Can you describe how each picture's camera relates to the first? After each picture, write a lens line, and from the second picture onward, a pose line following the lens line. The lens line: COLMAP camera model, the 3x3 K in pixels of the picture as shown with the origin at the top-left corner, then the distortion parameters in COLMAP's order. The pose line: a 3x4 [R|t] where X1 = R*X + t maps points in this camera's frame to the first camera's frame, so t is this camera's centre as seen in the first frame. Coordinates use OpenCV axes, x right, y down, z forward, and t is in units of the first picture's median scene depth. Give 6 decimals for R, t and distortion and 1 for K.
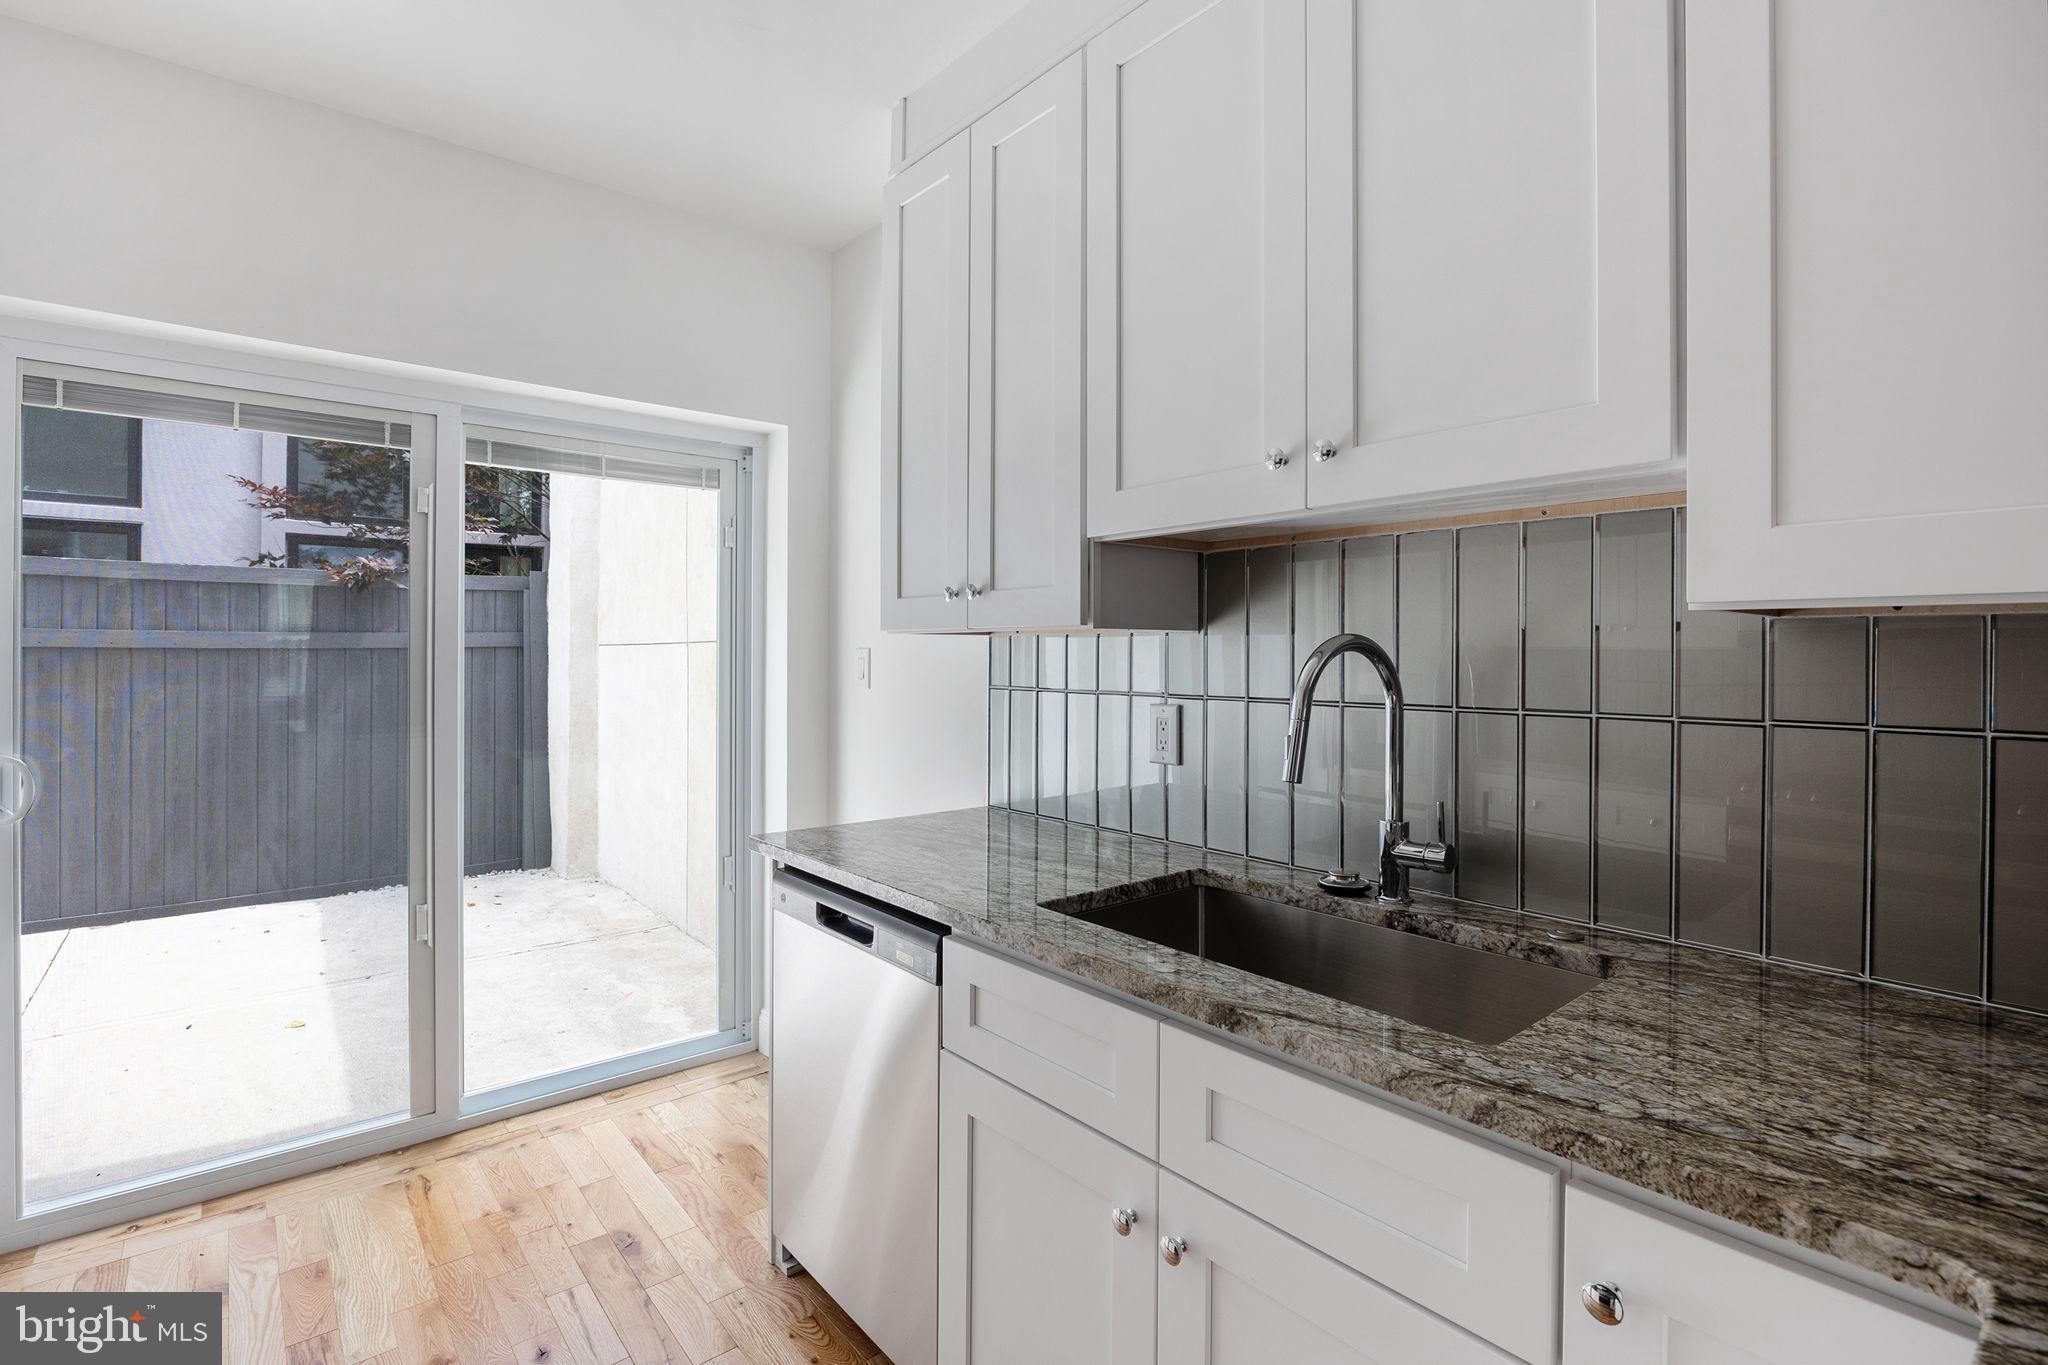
lens RADIAL K [[964.3, 0, 1029.4], [0, 964.3, 657.1], [0, 0, 1]] dist [-0.013095, 0.000160]
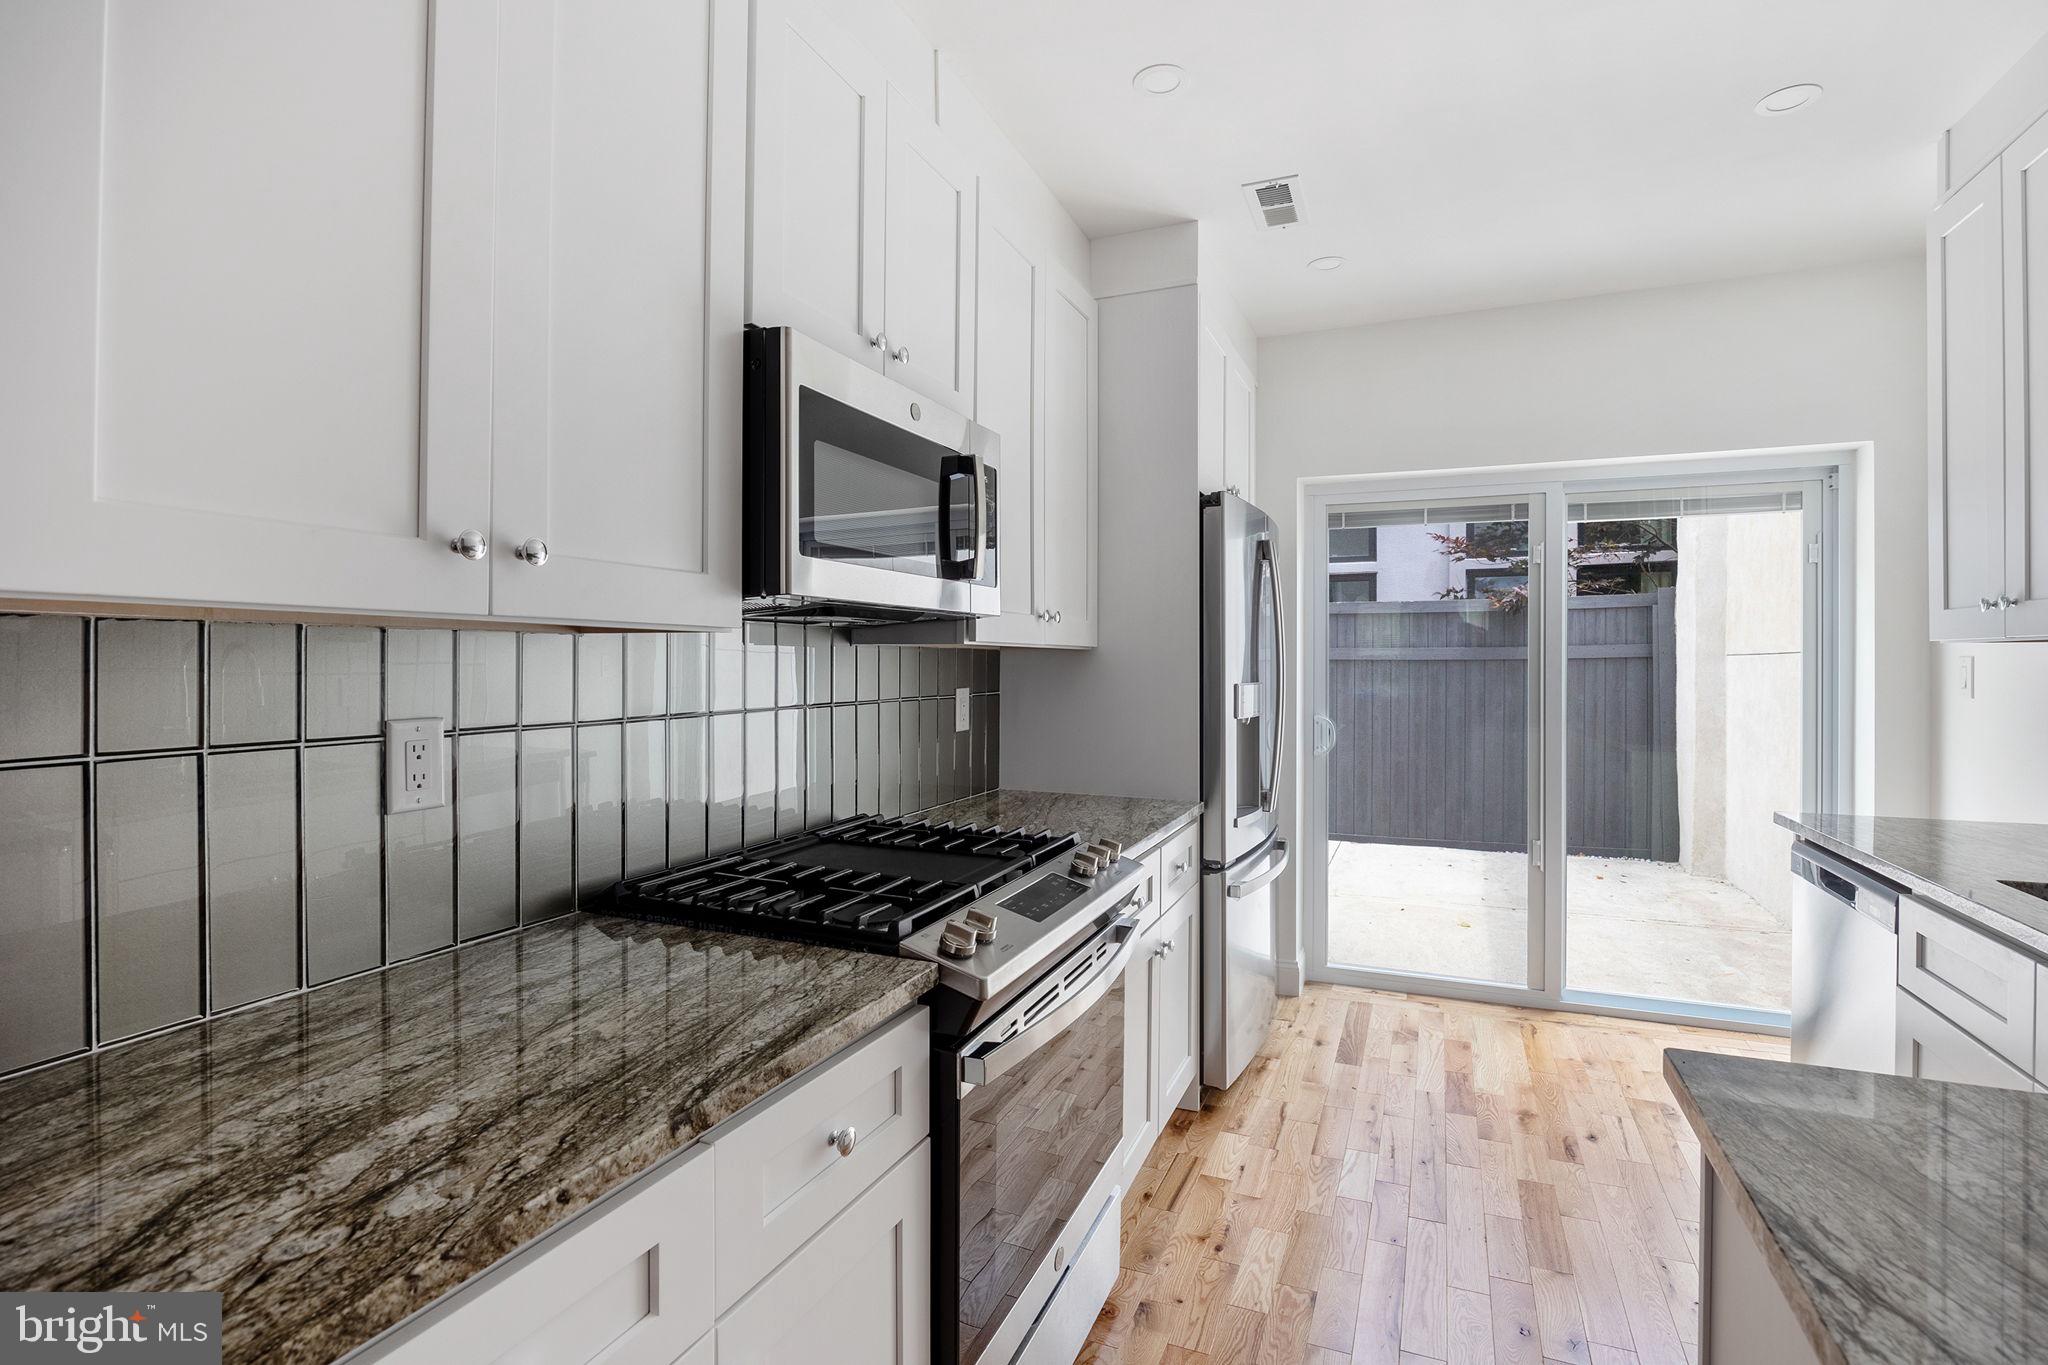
lens RADIAL K [[964.3, 0, 1029.4], [0, 964.3, 657.1], [0, 0, 1]] dist [-0.013095, 0.000160]
pose [[0.458227, -0.007740, -0.888801, 0.308981], [-0.001792, 0.999952, -0.009631, 0.002693], [0.888833, 0.006006, 0.458191, -0.342472]]
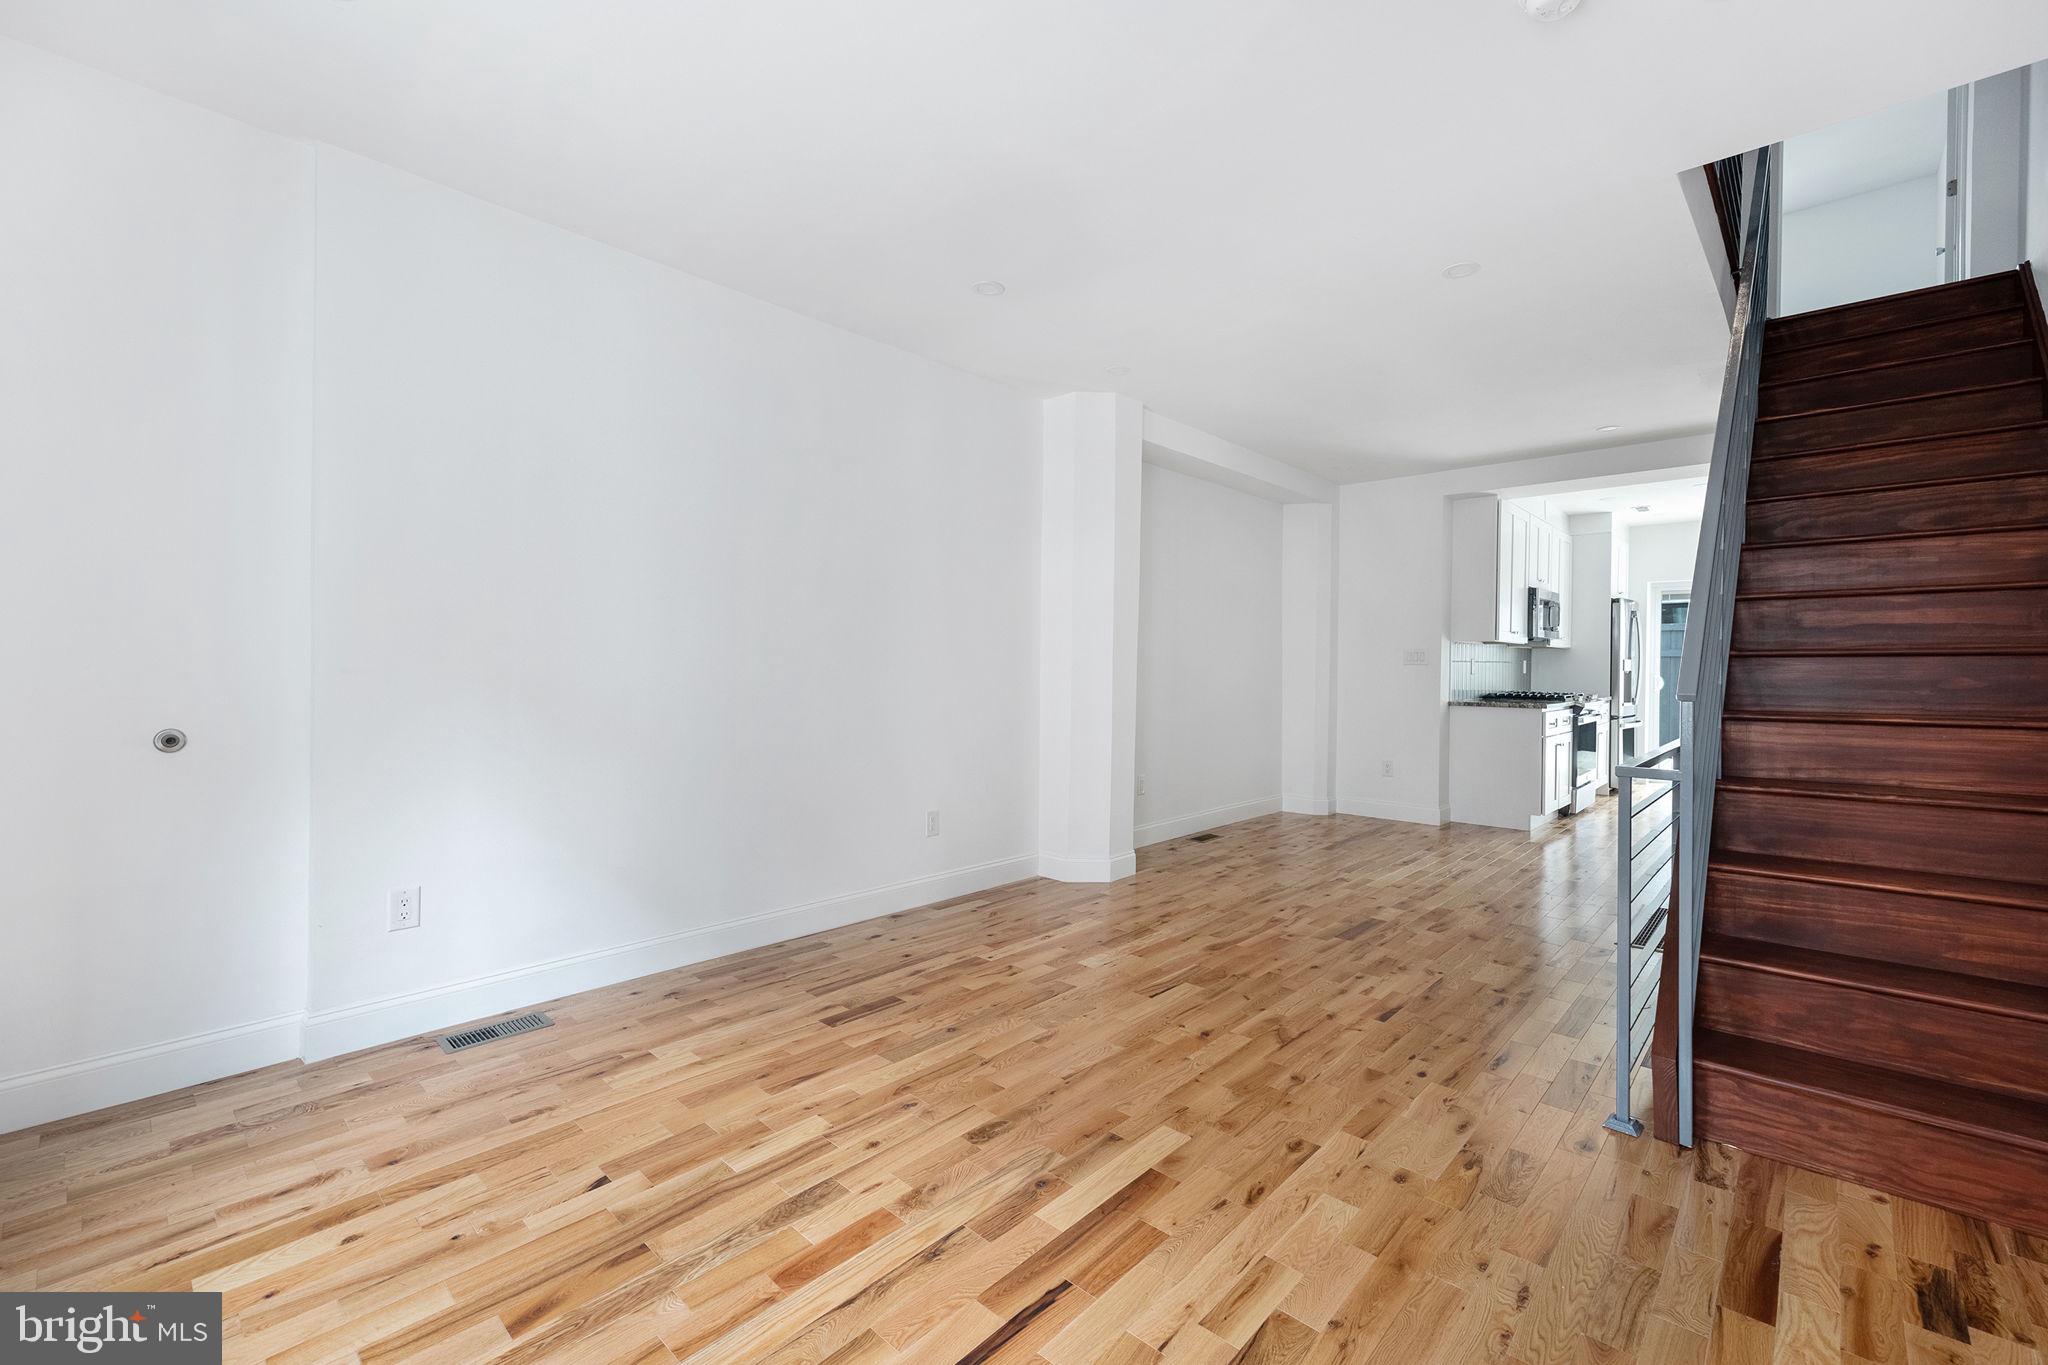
lens RADIAL K [[857.6, 0, 1024.0], [0, 857.6, 682.5], [0, 0, 1]] dist [0.000601, 0.000003]
pose [[0.124765, 0.015531, -0.992065, 2.381788], [-0.006324, 0.999870, 0.014858, 0.078787], [0.992166, 0.004420, 0.124847, -2.296297]]
